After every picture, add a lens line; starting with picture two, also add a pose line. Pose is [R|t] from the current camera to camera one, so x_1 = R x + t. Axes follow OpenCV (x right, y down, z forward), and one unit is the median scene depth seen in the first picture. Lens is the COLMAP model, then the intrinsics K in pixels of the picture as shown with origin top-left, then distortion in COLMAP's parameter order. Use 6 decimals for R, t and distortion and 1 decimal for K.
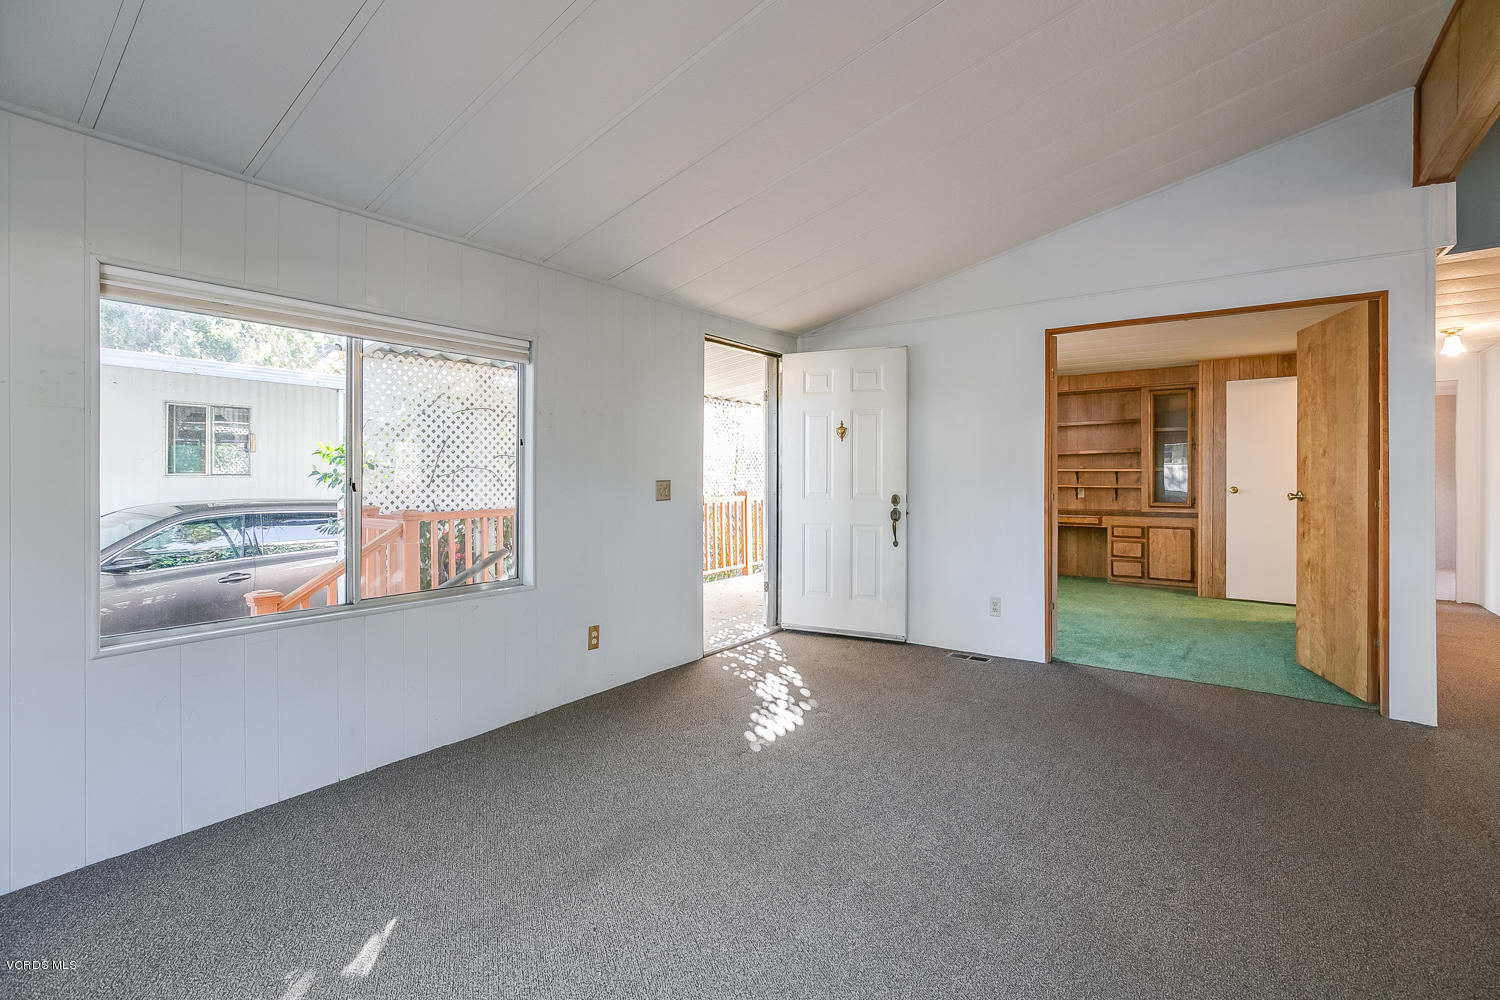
lens RADIAL K [[677.8, 0, 744.1], [0, 677.8, 484.0], [0, 0, 1]] dist [-0.014653, 0.001703]
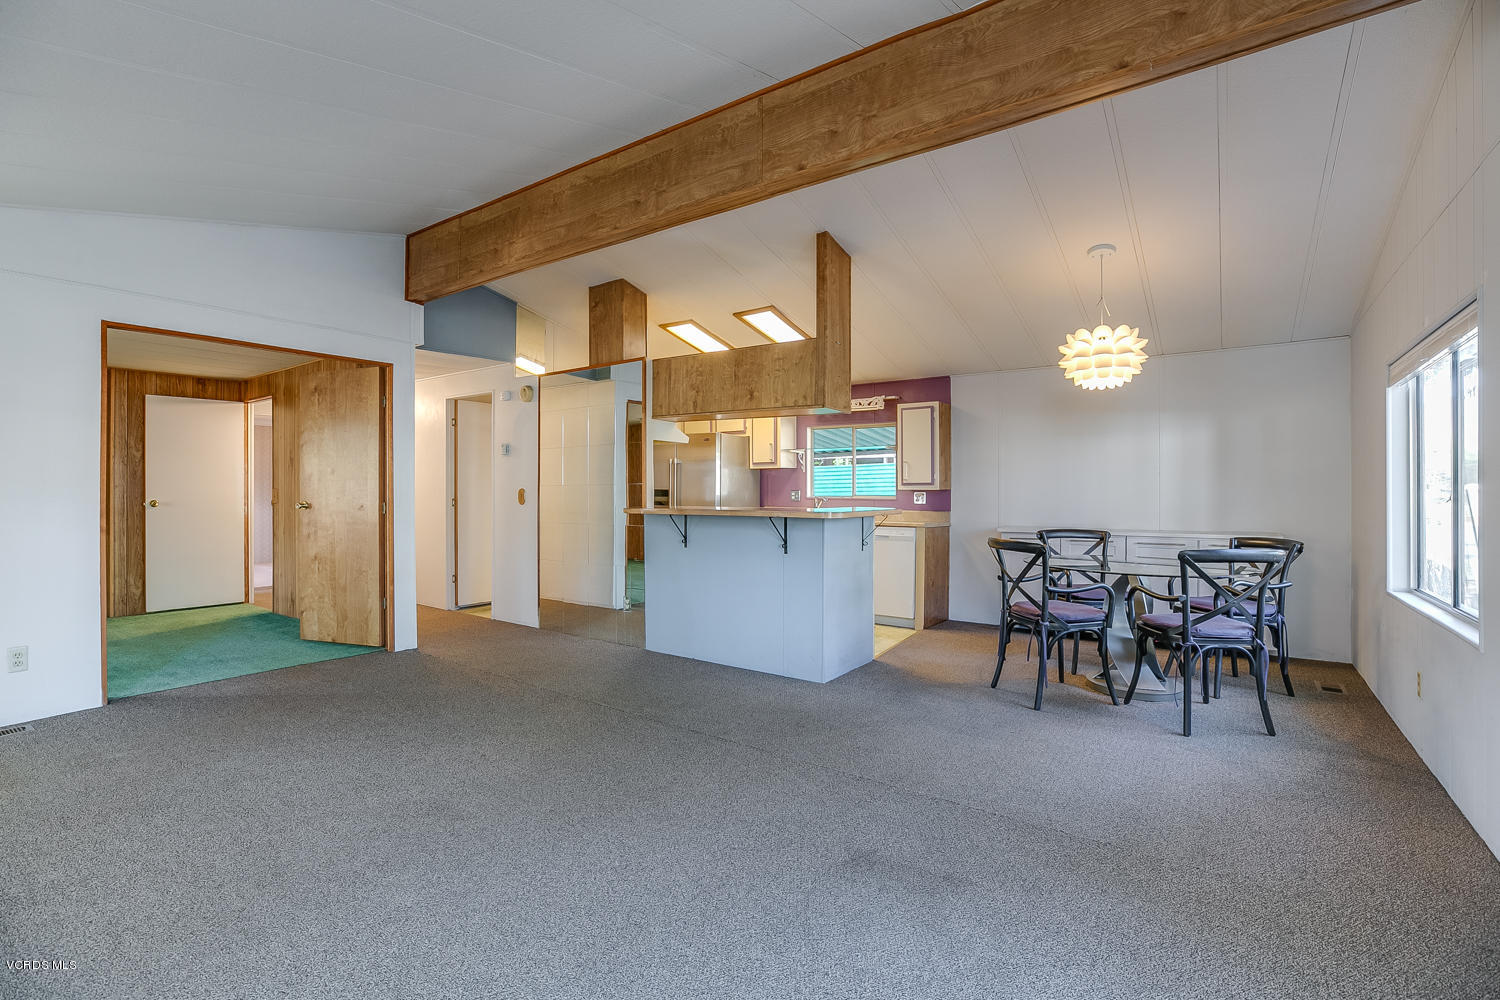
lens RADIAL K [[677.8, 0, 753.5], [0, 677.8, 492.6], [0, 0, 1]] dist [-0.014653, 0.001703]
pose [[-0.034893, -0.005326, 0.999377, -0.497487], [0.013883, 0.999887, 0.005814, -0.001065], [-0.999295, 0.014077, -0.034815, 0.223380]]
